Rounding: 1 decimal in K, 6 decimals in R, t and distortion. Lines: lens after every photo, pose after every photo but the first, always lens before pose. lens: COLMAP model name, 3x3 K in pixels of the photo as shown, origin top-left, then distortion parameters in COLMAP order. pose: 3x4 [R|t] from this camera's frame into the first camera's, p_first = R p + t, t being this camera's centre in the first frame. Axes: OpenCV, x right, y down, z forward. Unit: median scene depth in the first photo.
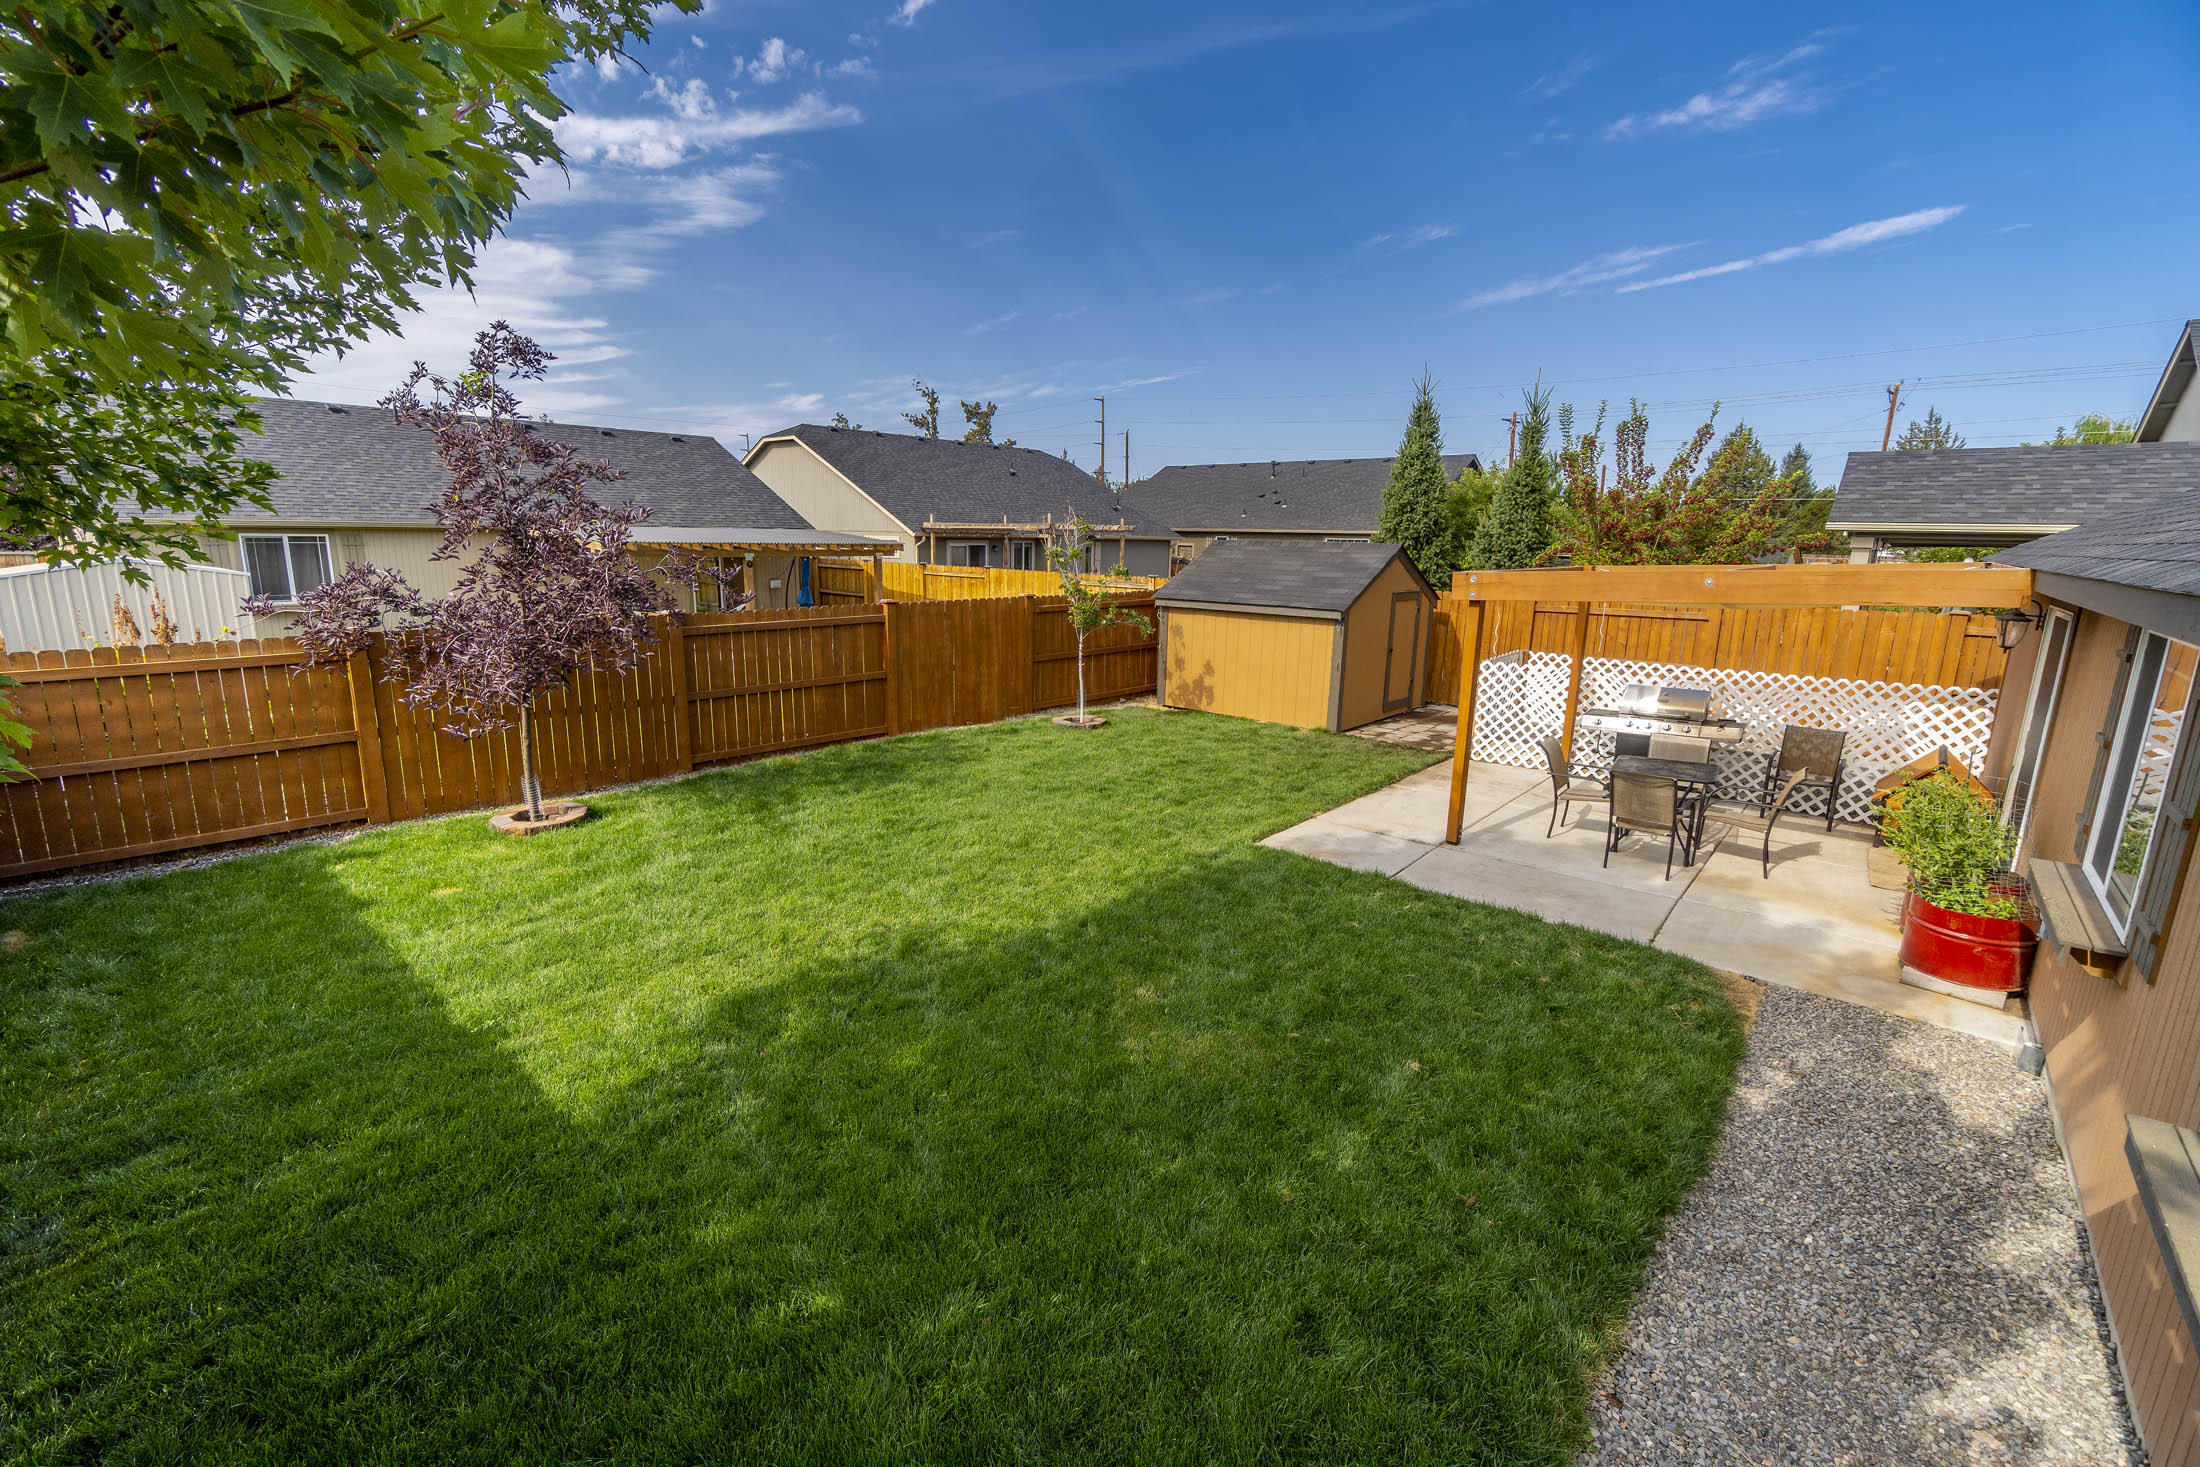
lens RADIAL K [[993.3, 0, 1100.0], [0, 993.3, 733.5], [0, 0, 1]] dist [-0.001867, -0.000144]
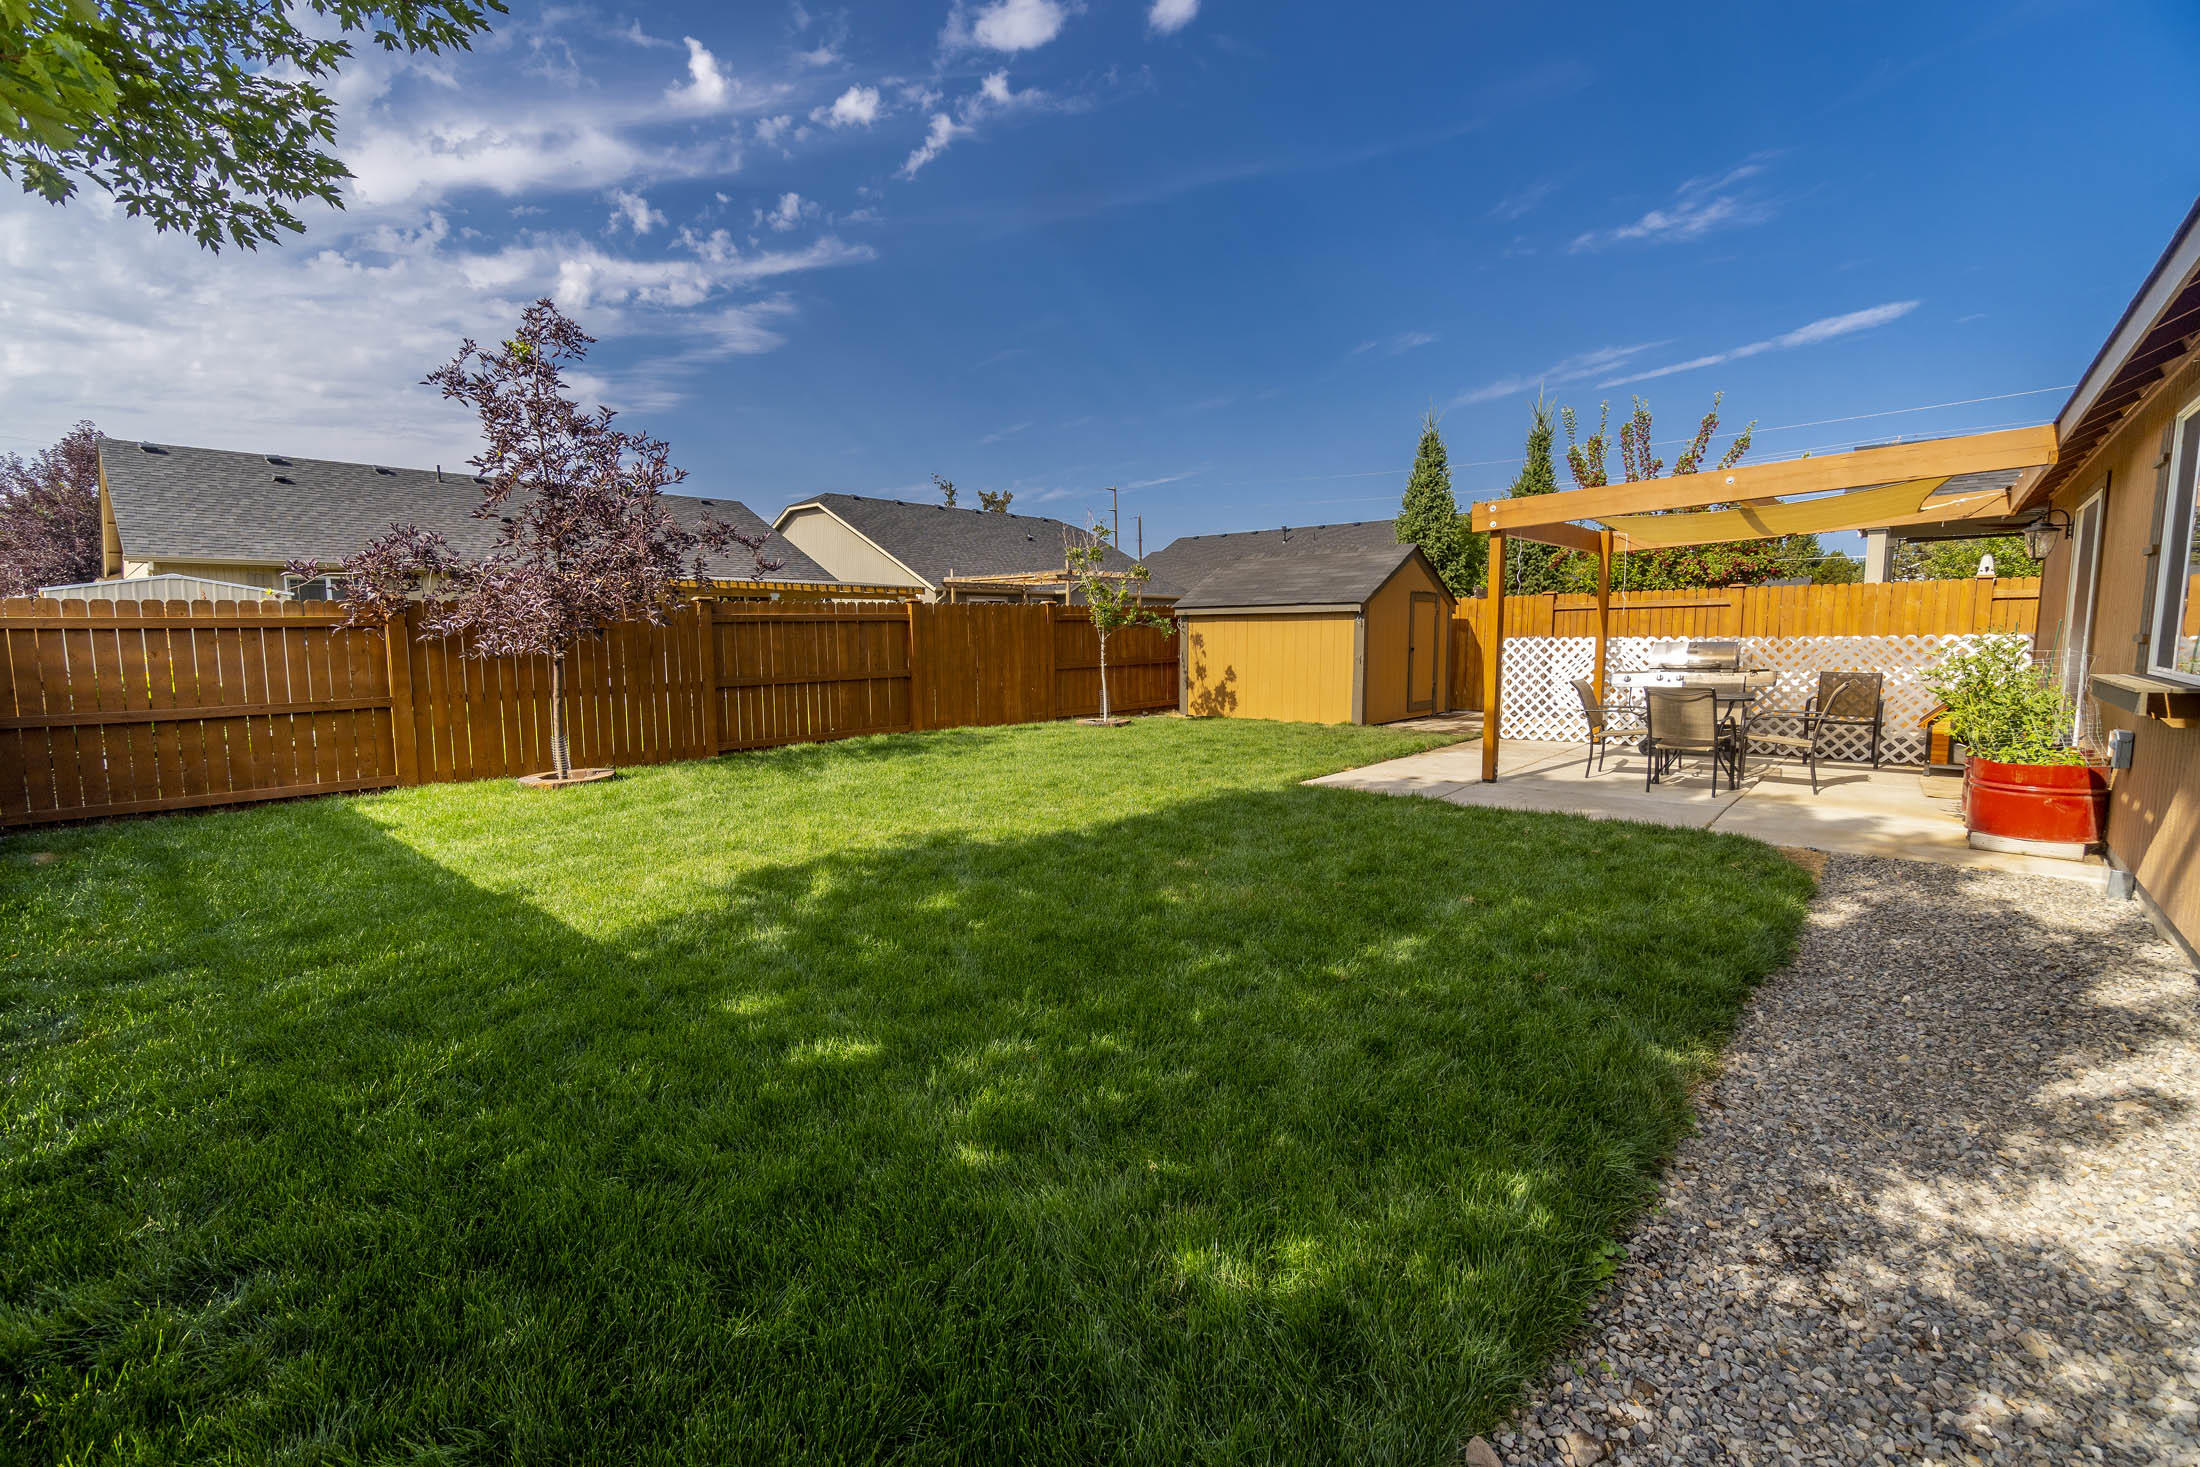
lens RADIAL K [[993.3, 0, 1100.0], [0, 993.3, 733.5], [0, 0, 1]] dist [-0.001867, -0.000144]
pose [[0.999519, -0.026102, -0.016750, -0.009174], [0.024166, 0.993977, -0.106893, 0.130905], [0.019439, 0.106437, 0.994129, 0.010490]]
